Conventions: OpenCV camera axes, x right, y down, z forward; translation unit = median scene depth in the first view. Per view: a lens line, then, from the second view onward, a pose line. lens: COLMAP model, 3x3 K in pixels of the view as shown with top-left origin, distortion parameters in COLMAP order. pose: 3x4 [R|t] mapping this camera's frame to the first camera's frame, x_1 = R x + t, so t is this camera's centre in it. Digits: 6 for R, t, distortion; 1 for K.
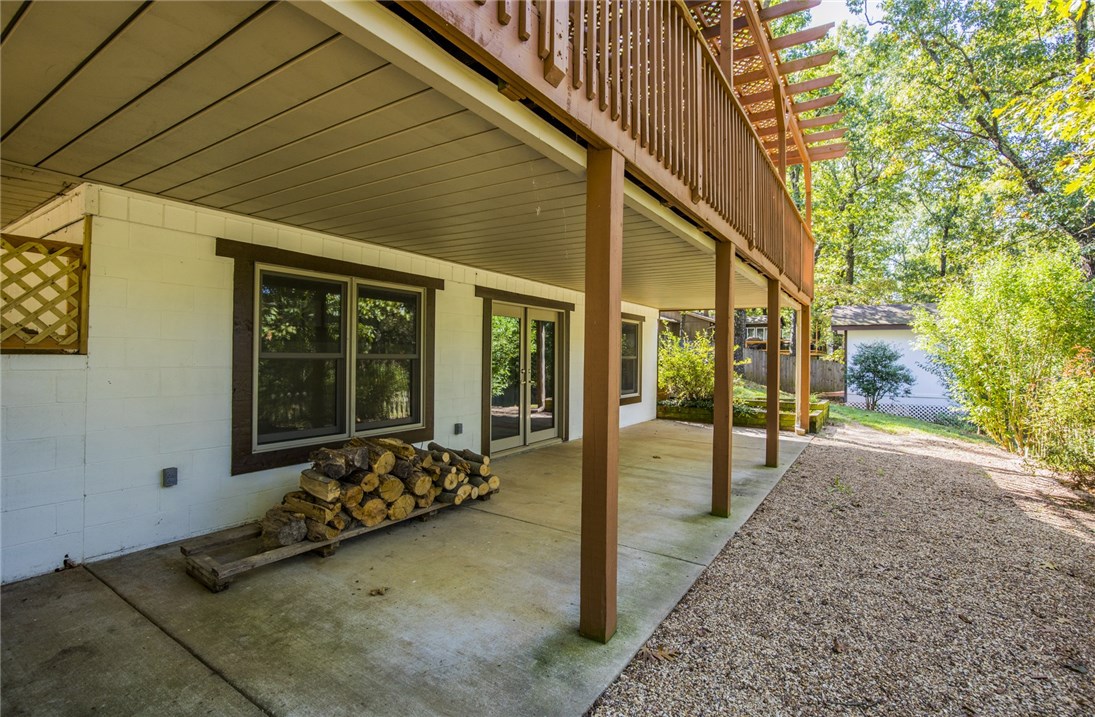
lens RADIAL K [[505.0, 0, 543.9], [0, 505.0, 355.0], [0, 0, 1]] dist [-0.027739, -0.000223]
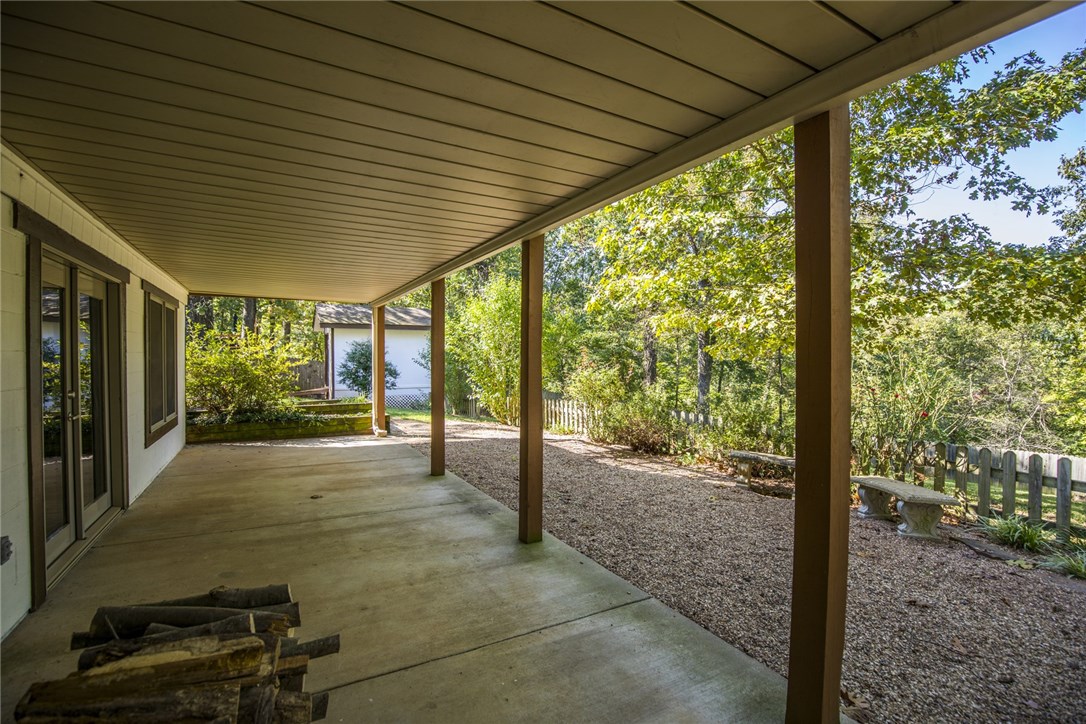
lens RADIAL K [[500.2, 0, 543.9], [0, 500.2, 359.3], [0, 0, 1]] dist [-0.025382, 0.000596]
pose [[0.458546, -0.020462, 0.888435, -0.391879], [0.004207, 0.999774, 0.020855, -0.019035], [-0.888661, -0.005825, 0.458528, 0.543734]]
